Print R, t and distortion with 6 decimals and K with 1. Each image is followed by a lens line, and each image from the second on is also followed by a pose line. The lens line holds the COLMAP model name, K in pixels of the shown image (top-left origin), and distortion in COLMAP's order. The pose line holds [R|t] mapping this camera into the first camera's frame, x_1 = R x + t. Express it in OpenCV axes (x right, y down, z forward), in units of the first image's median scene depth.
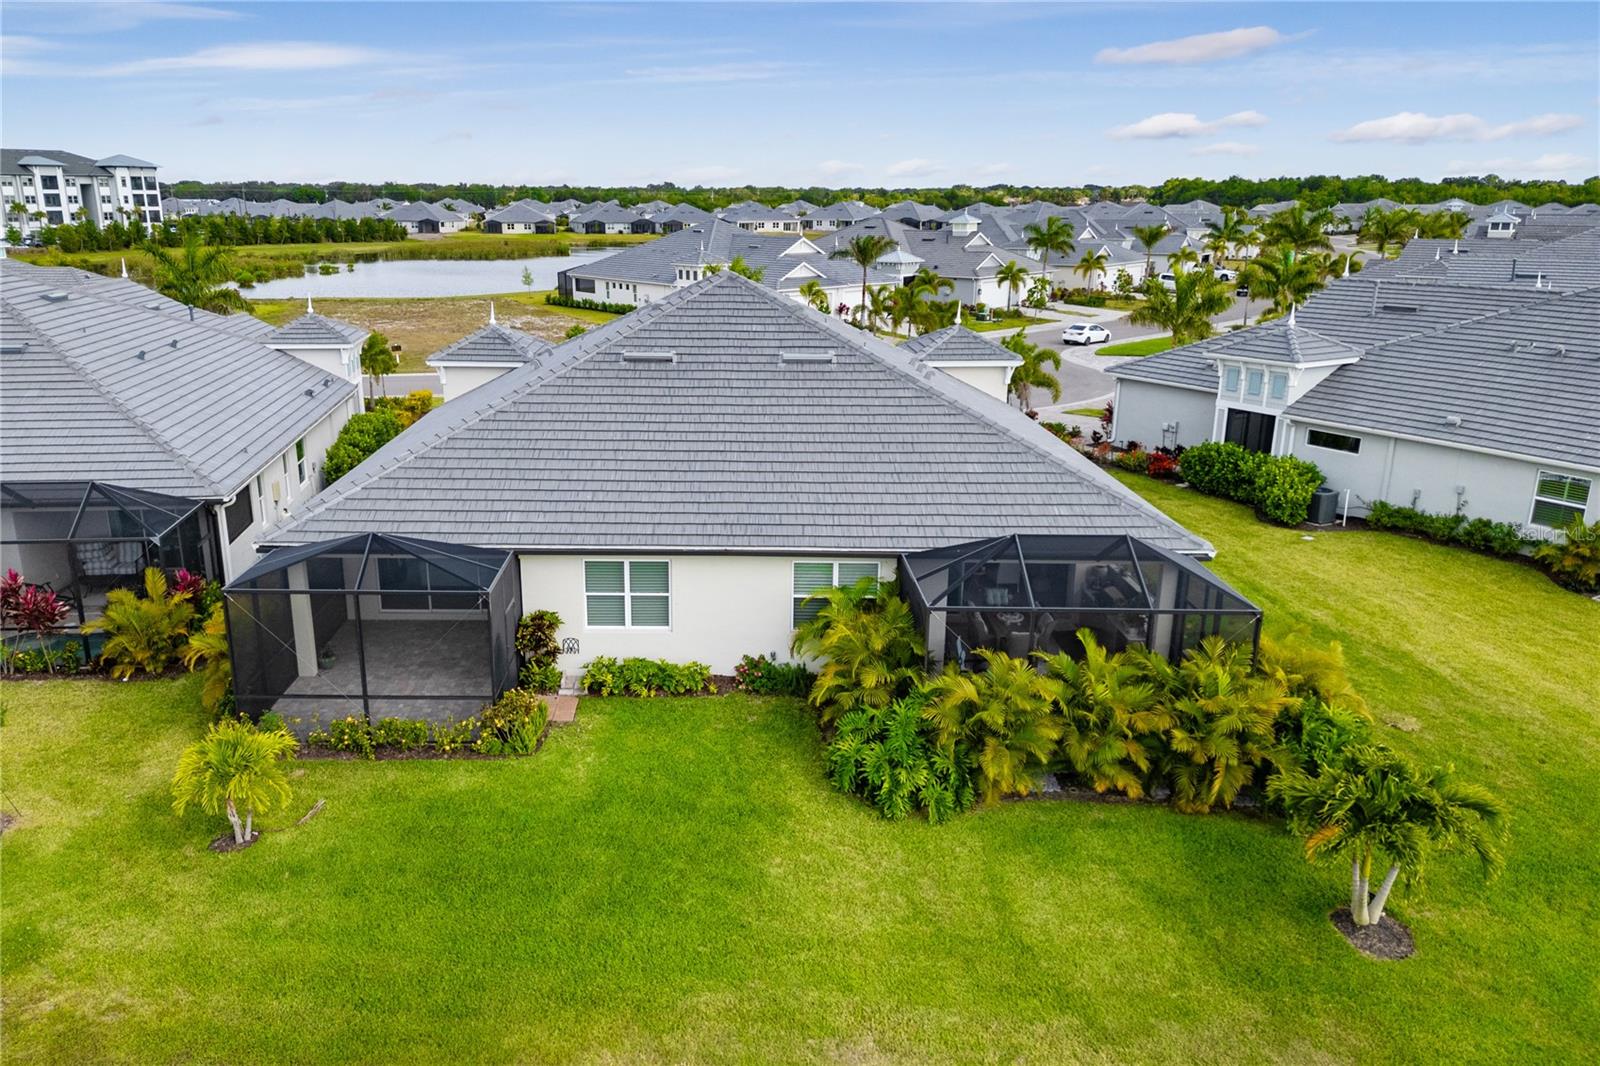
lens RADIAL K [[918.1, 0, 798.3], [0, 918.1, 603.3], [0, 0, 1]] dist [0.056671, -0.043639]
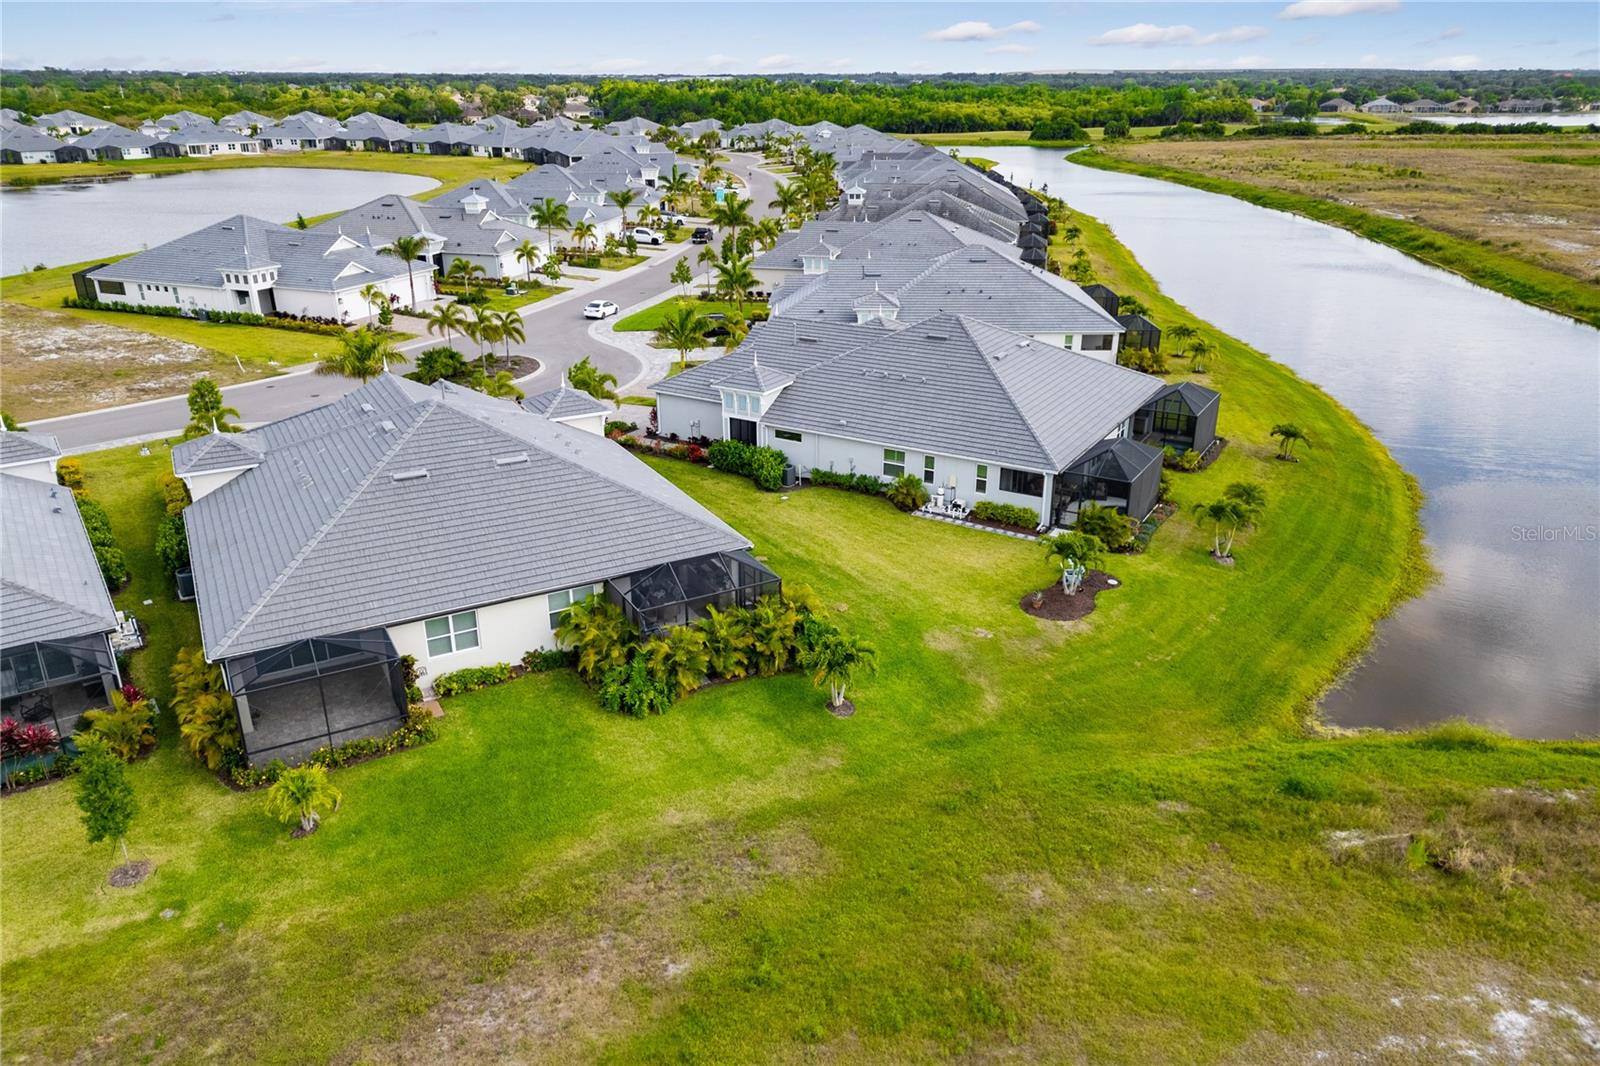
lens RADIAL K [[1104.8, 0, 800.0], [0, 1104.8, 533.0], [0, 0, 1]] dist [-0.000774, -0.031094]
pose [[0.847419, -0.194121, 0.494163, -0.604512], [0.138666, 0.979378, 0.146935, -0.395375], [-0.512496, -0.055992, 0.856862, -1.034347]]
